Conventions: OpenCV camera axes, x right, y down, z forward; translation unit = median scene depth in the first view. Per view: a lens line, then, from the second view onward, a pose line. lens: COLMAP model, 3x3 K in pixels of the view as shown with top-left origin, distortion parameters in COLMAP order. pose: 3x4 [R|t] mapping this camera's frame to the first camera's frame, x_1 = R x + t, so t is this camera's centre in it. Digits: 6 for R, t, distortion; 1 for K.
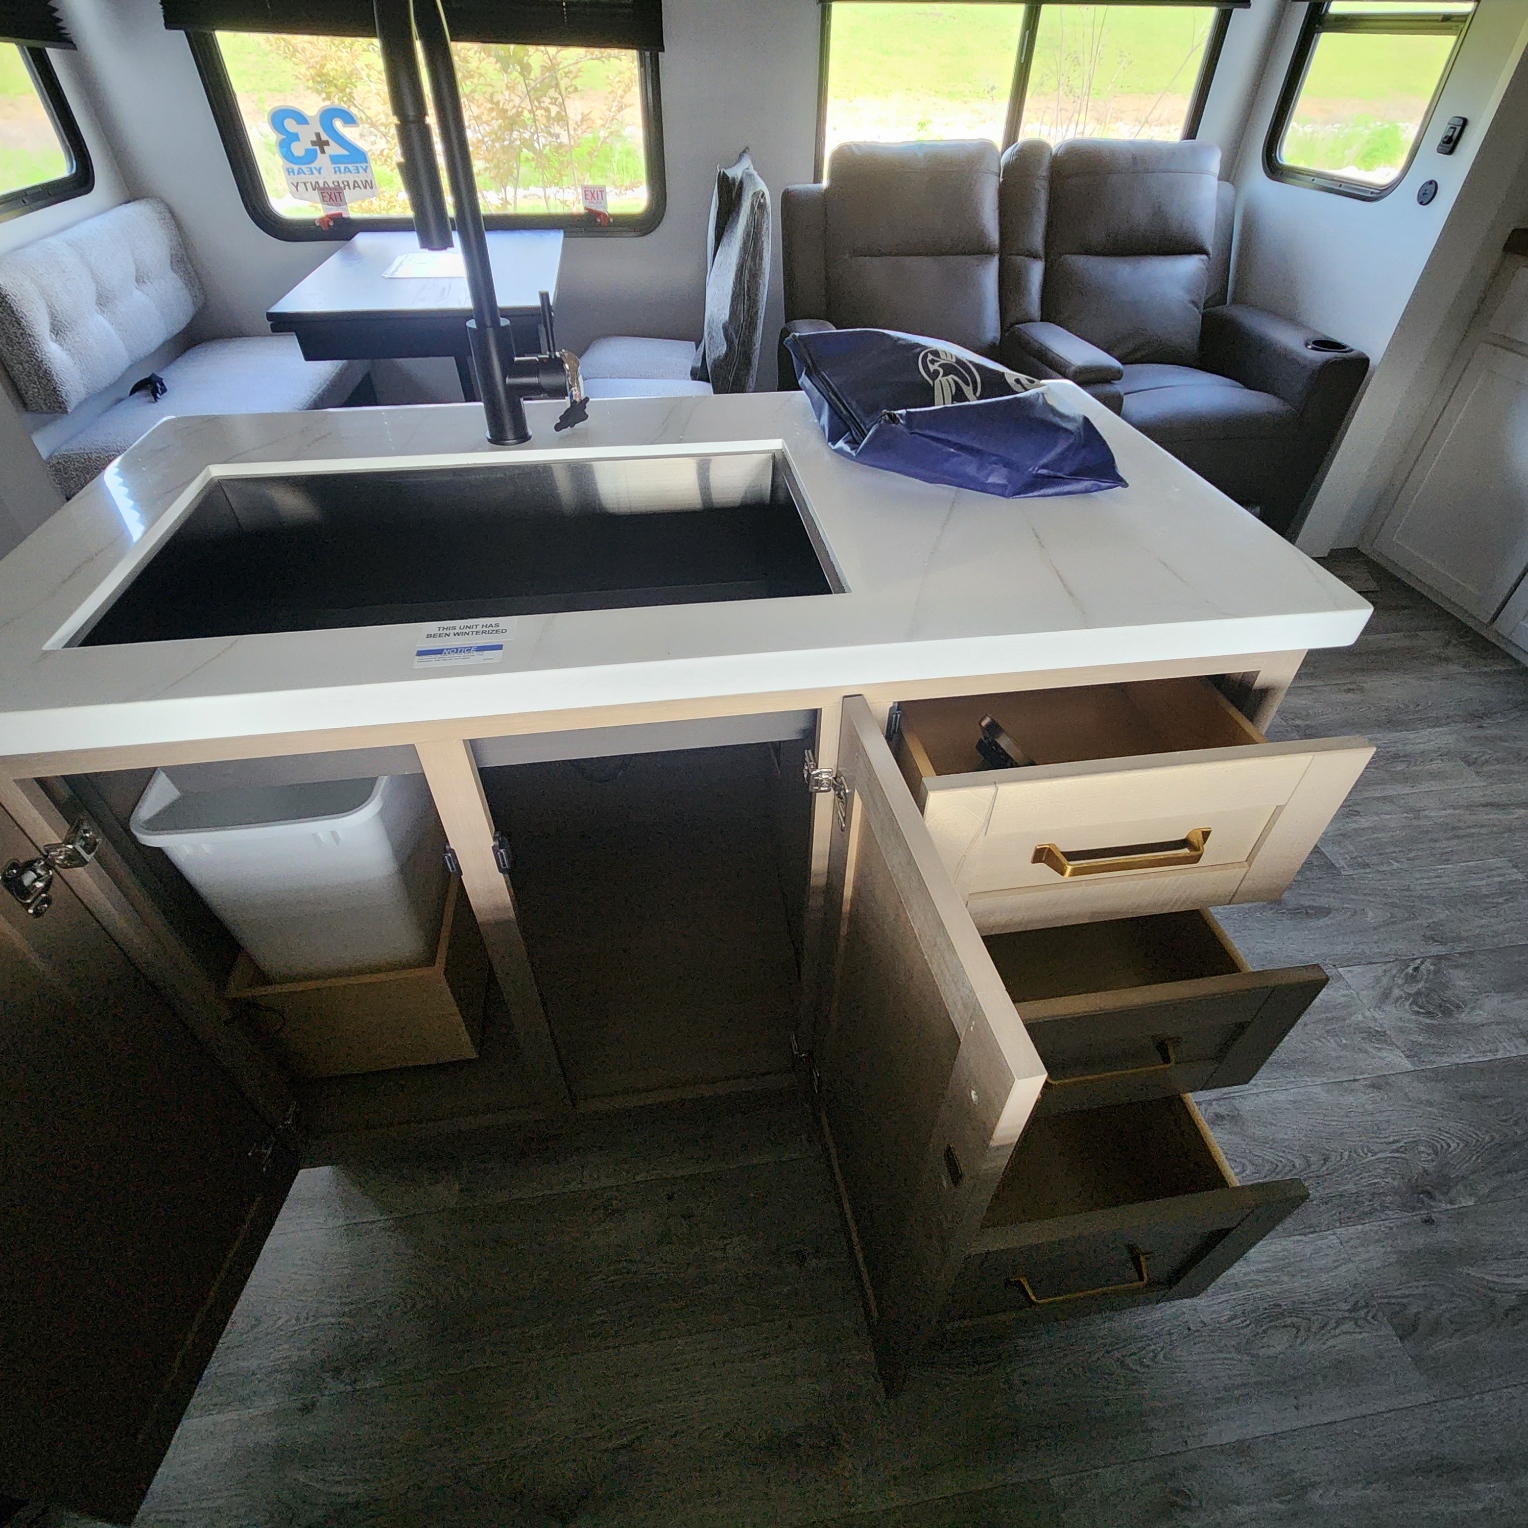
lens RADIAL K [[835.4, 0, 760.2], [0, 835.4, 747.1], [0, 0, 1]] dist [-0.001411, -0.000138]
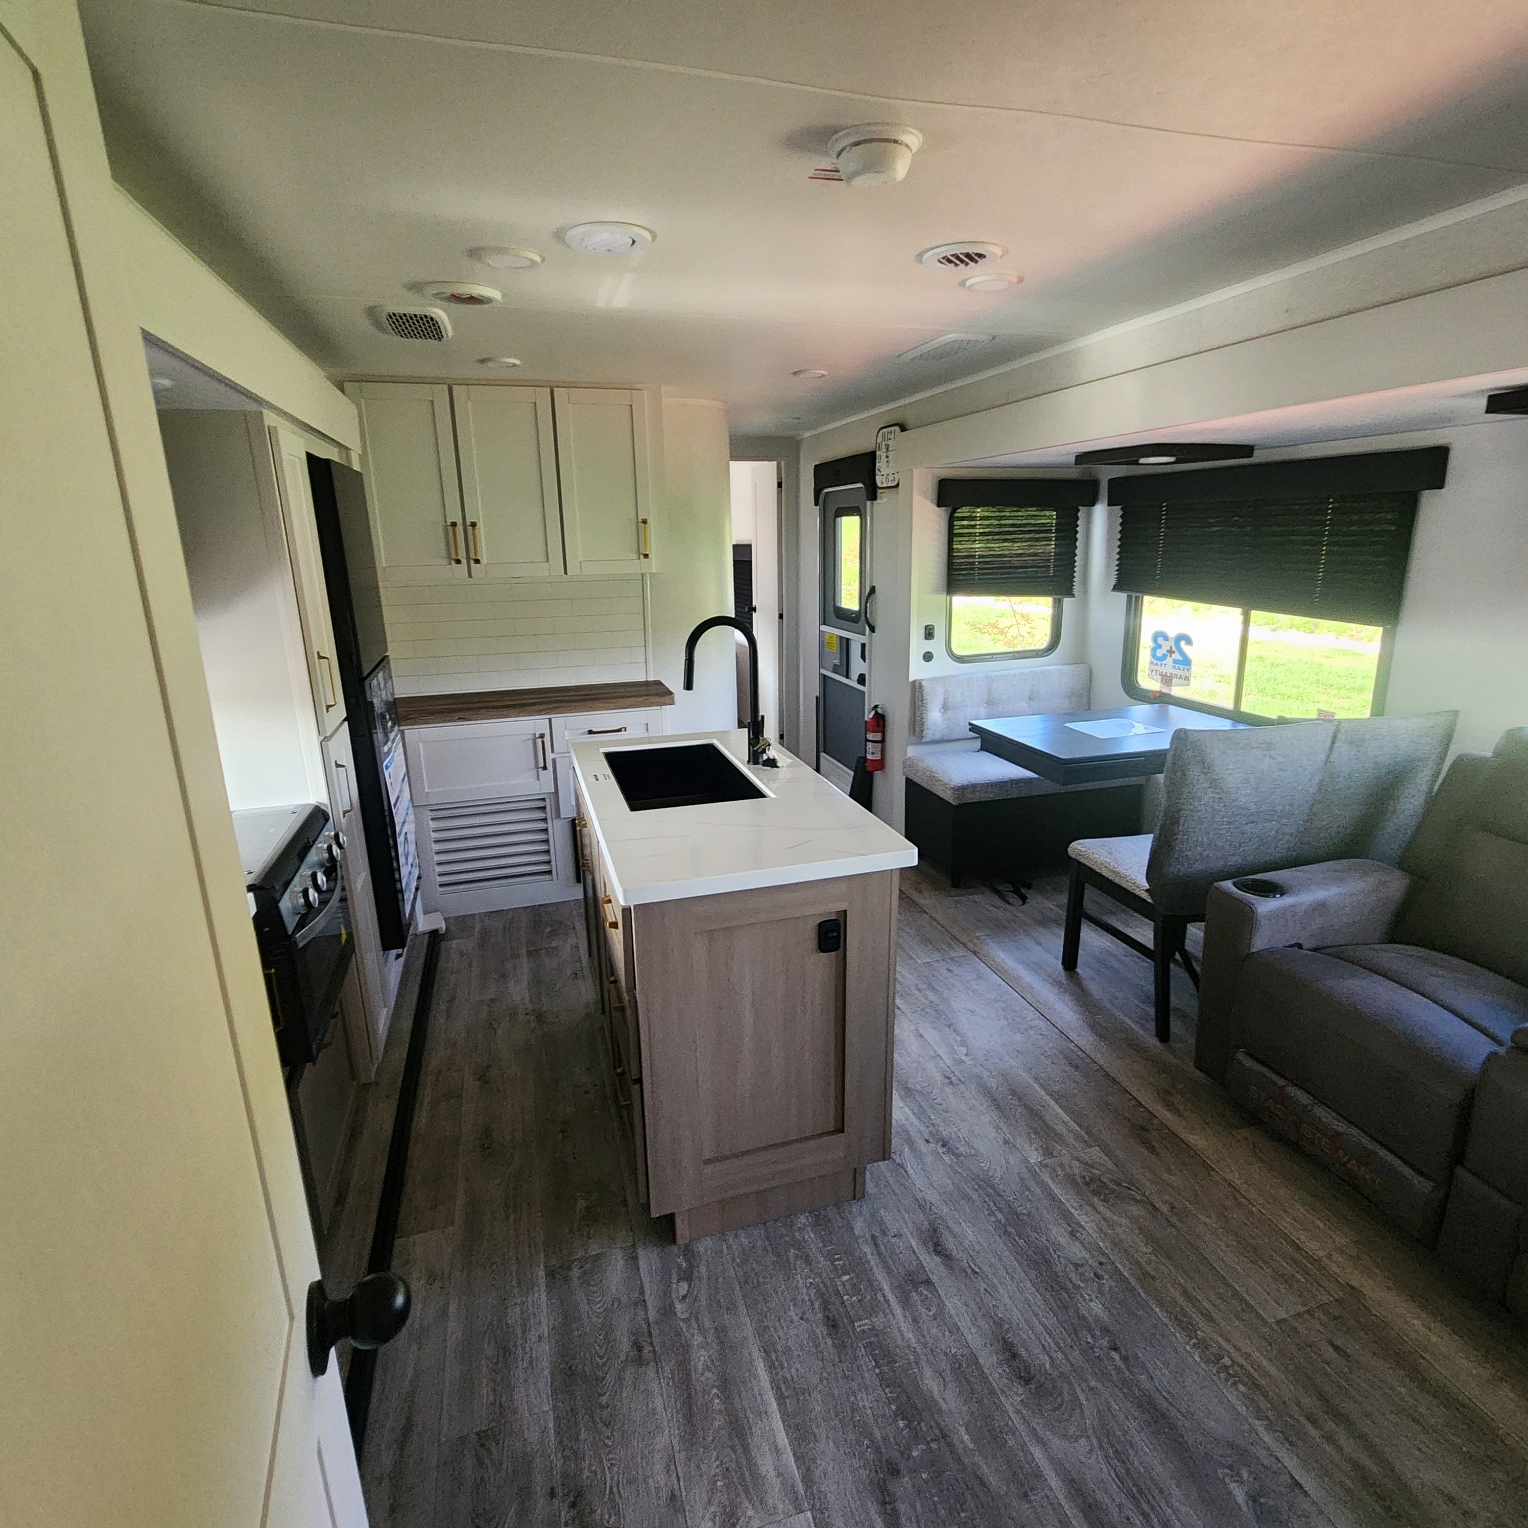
lens RADIAL K [[835.4, 0, 759.0], [0, 835.4, 750.7], [0, 0, 1]] dist [-0.001411, -0.000138]
pose [[0.146292, 0.242117, -0.959155, 0.863646], [-0.629757, 0.770528, 0.098451, -0.273143], [0.762893, 0.589632, 0.265197, 0.144293]]
